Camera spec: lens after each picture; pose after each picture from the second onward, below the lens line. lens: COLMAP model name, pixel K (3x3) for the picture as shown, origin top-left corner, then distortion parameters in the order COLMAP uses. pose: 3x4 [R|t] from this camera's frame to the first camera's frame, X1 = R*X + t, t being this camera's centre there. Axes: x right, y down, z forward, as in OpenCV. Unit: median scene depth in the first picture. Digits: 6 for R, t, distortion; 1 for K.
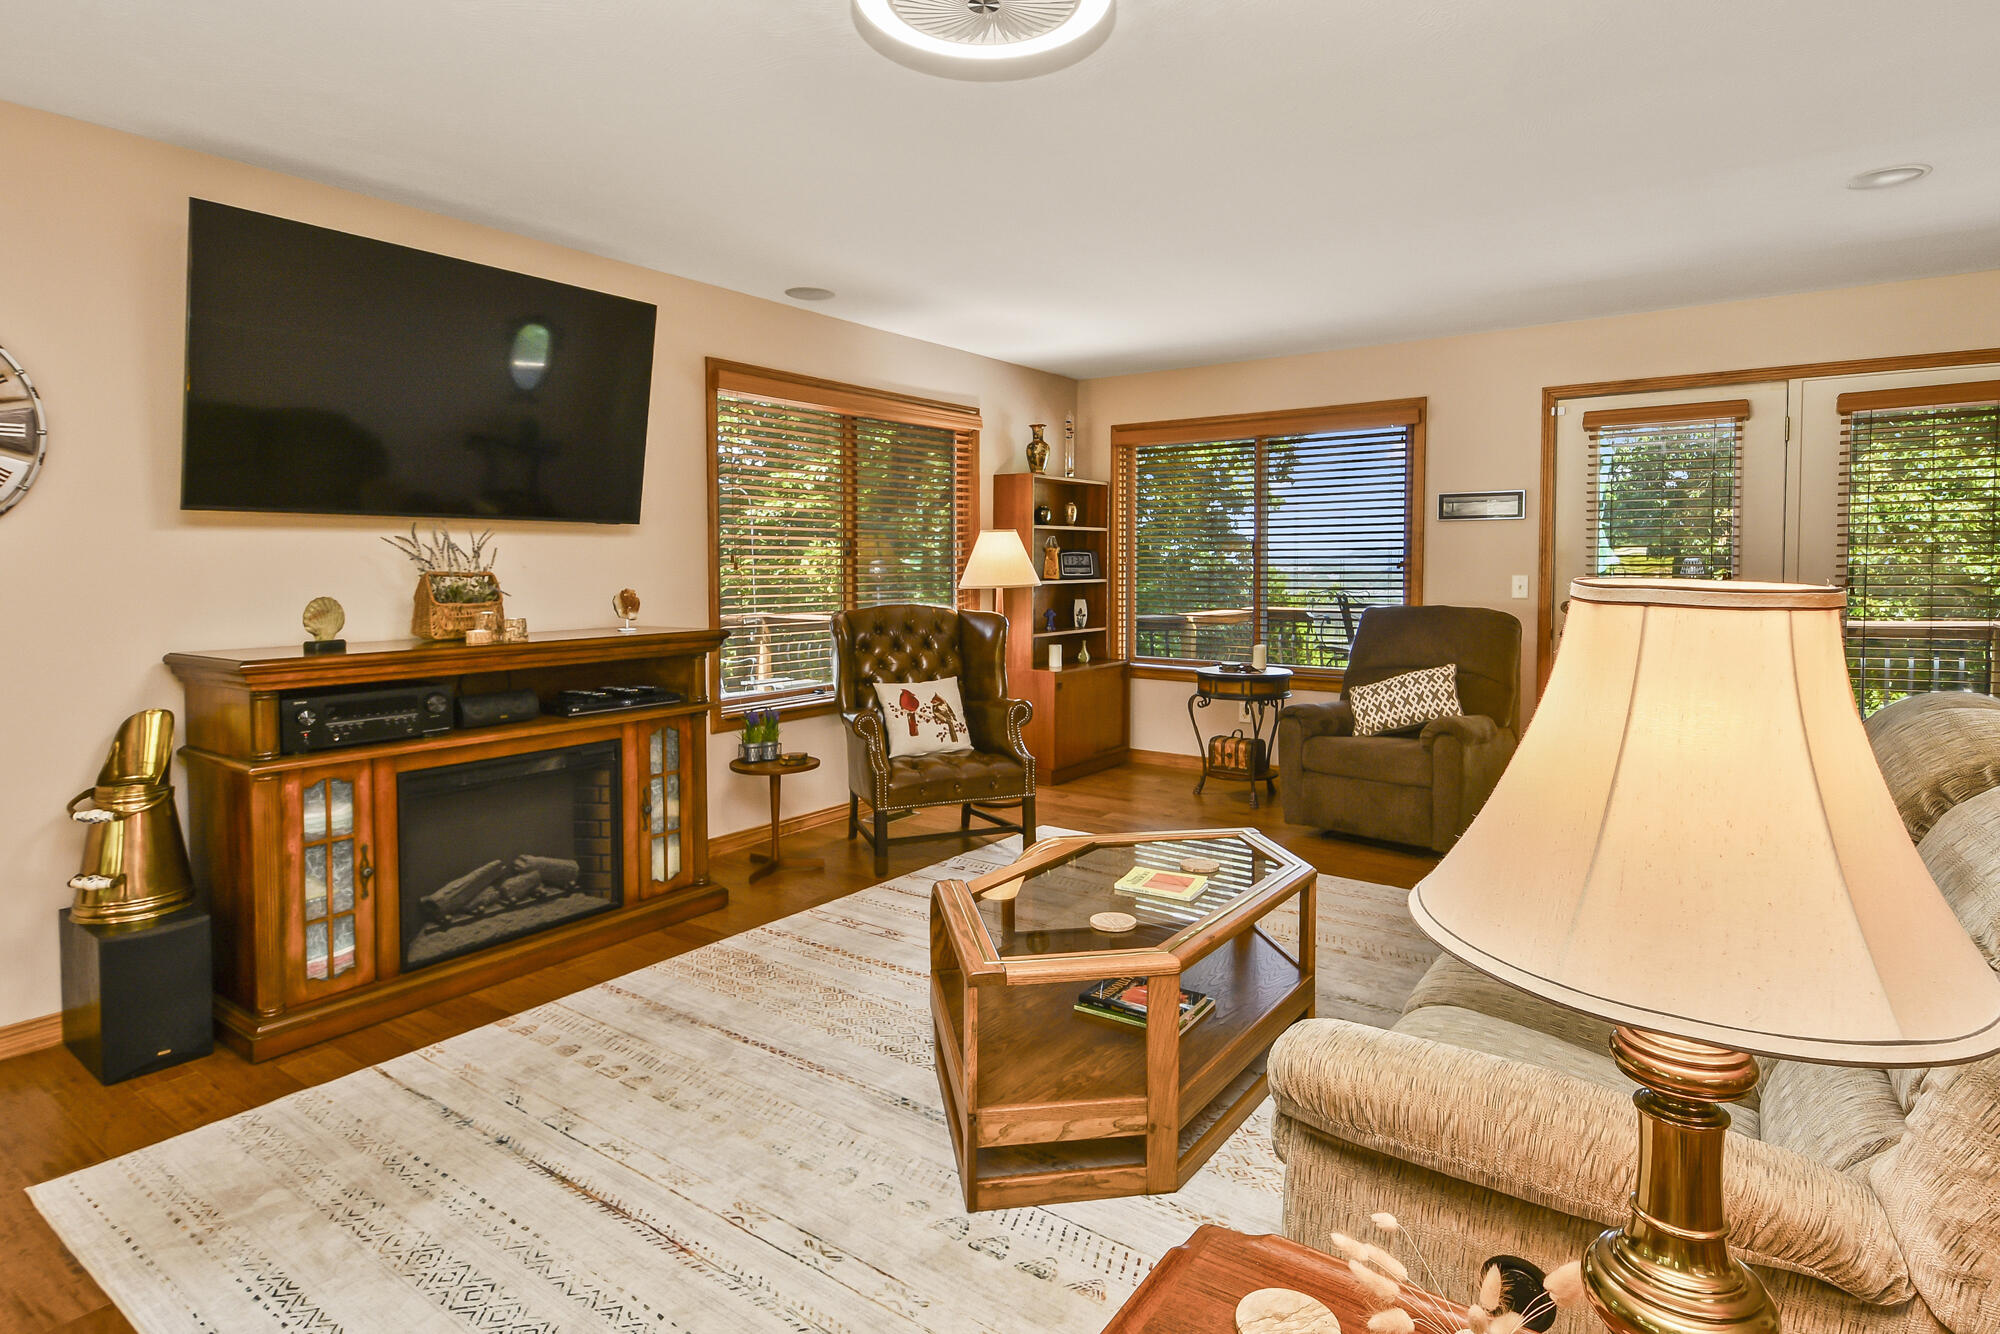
lens RADIAL K [[1058.8, 0, 997.5], [0, 1058.8, 600.1], [0, 0, 1]] dist [0.025822, -0.002663]
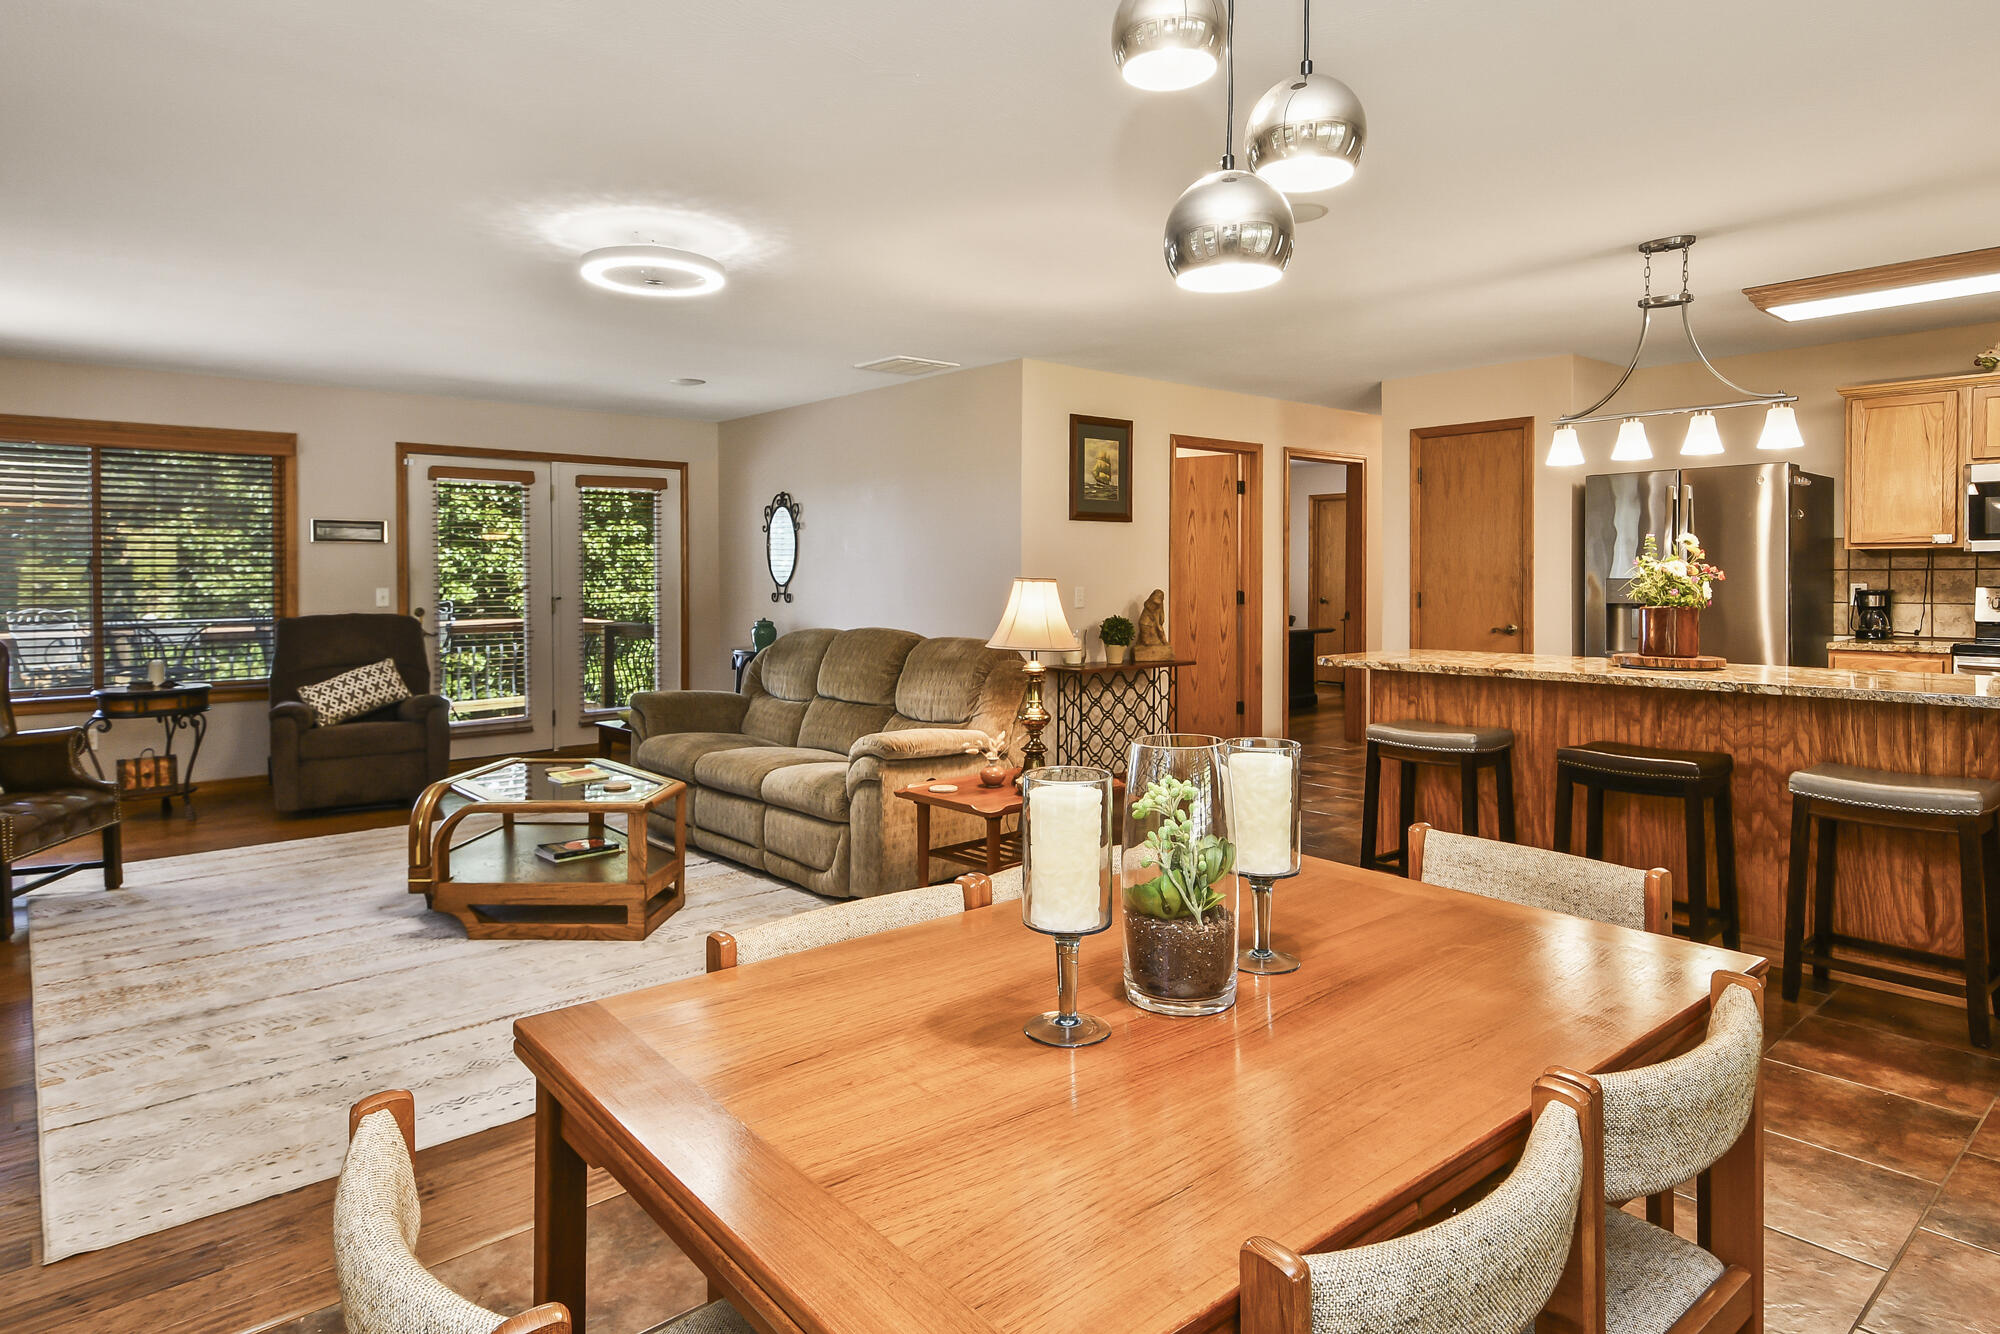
lens RADIAL K [[1139.5, 0, 995.6], [0, 1139.5, 581.8], [0, 0, 1]] dist [-0.001459, -0.000146]
pose [[0.230417, -0.006588, 0.973070, -0.736584], [0.040451, 0.999178, -0.002814, 0.002552], [-0.972251, 0.040010, 0.230494, -0.013309]]
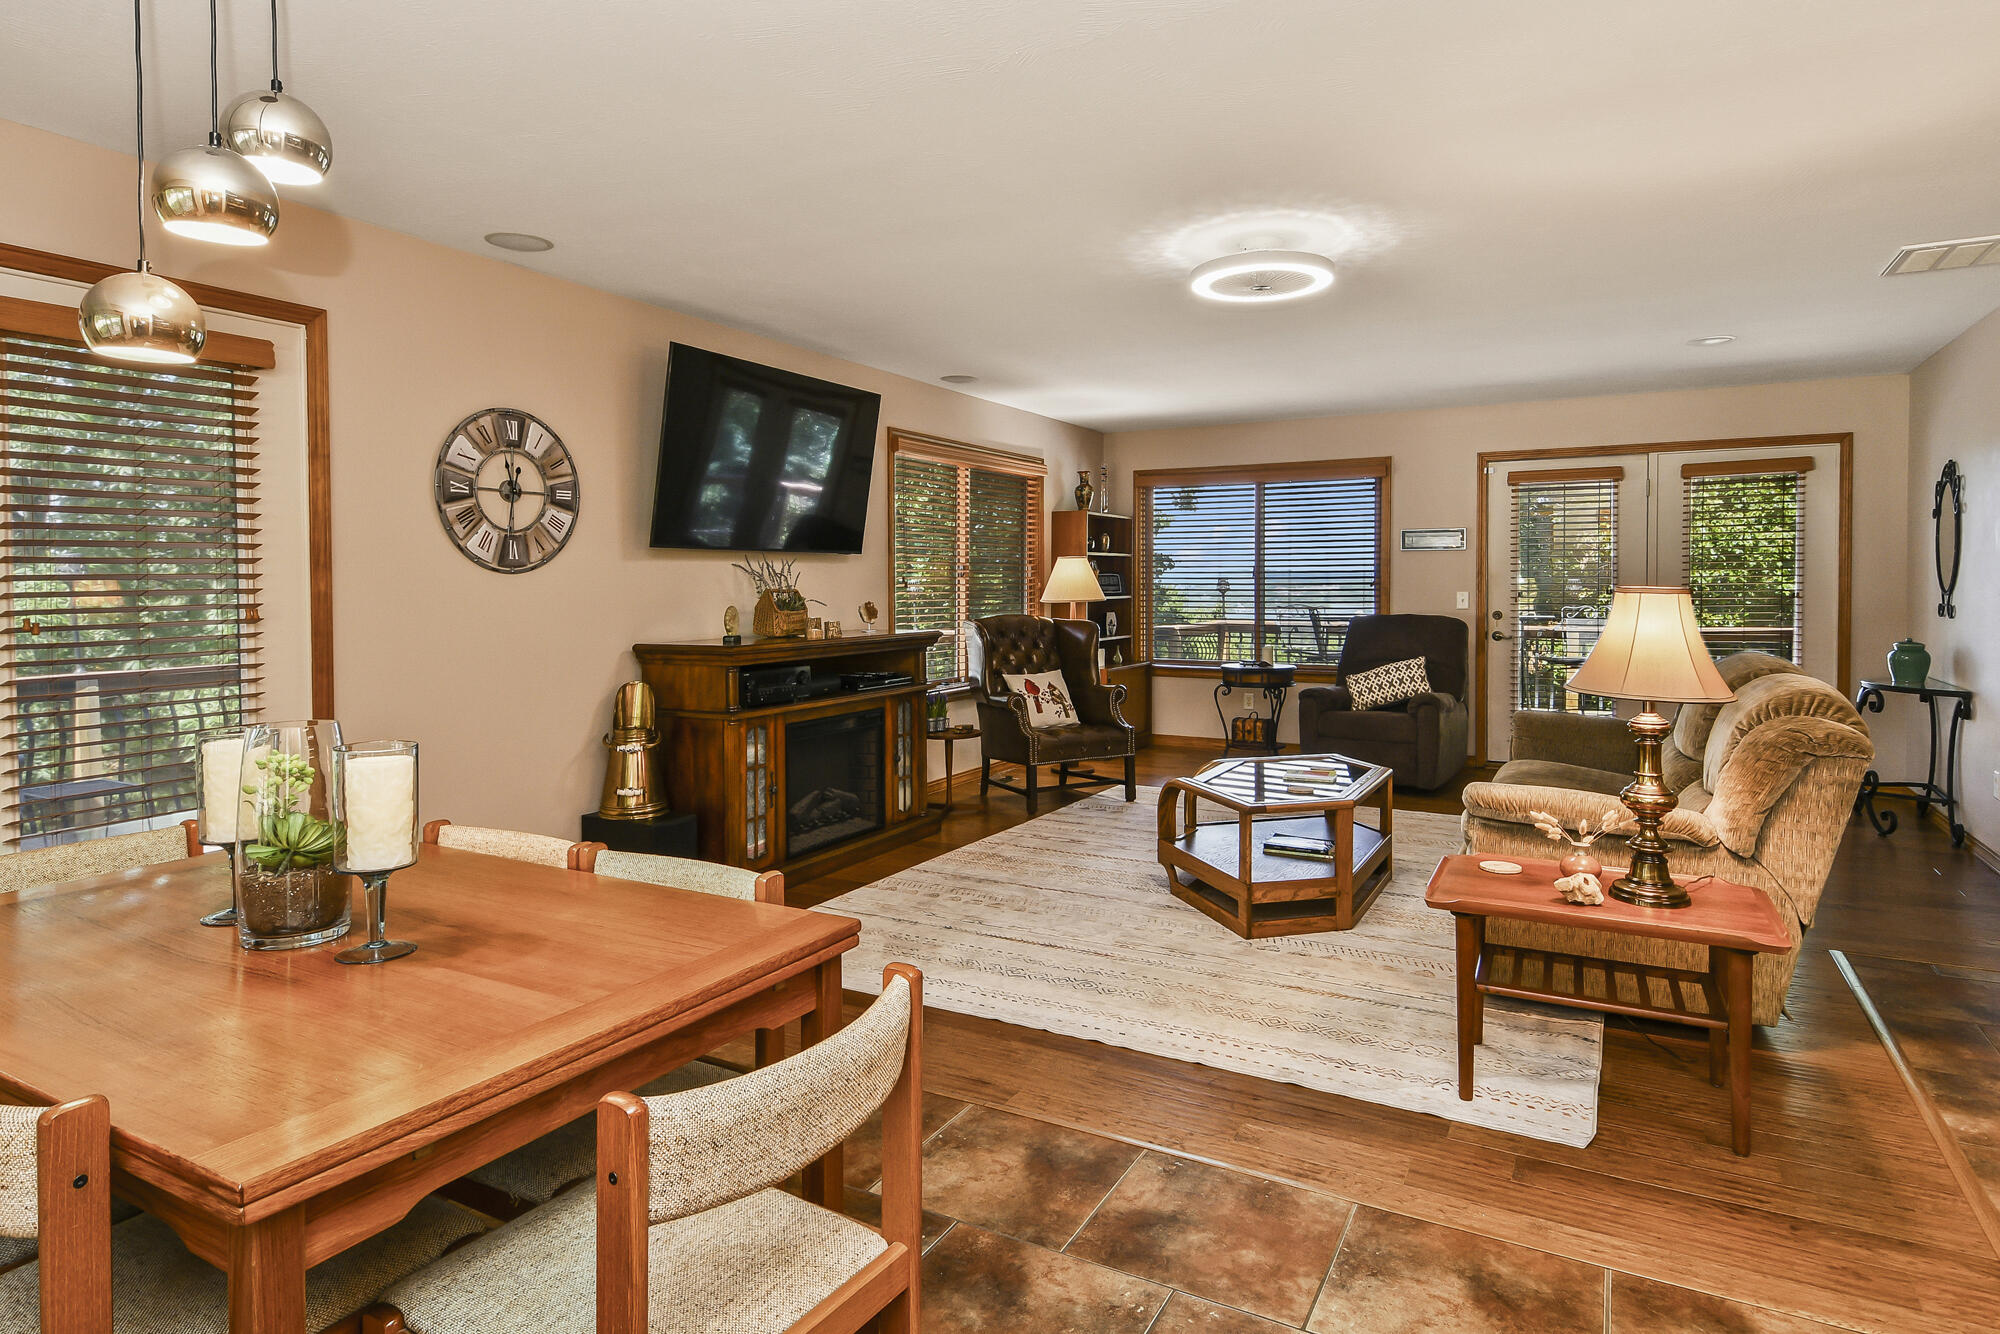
lens RADIAL K [[1092.4, 0, 1001.7], [0, 1092.4, 604.6], [0, 0, 1]] dist [0.040748, 0.000602]
pose [[0.993232, -0.002862, 0.116109, -0.278256], [0.004689, 0.999869, -0.015466, 0.013091], [-0.116050, 0.015906, 0.993116, -0.346144]]
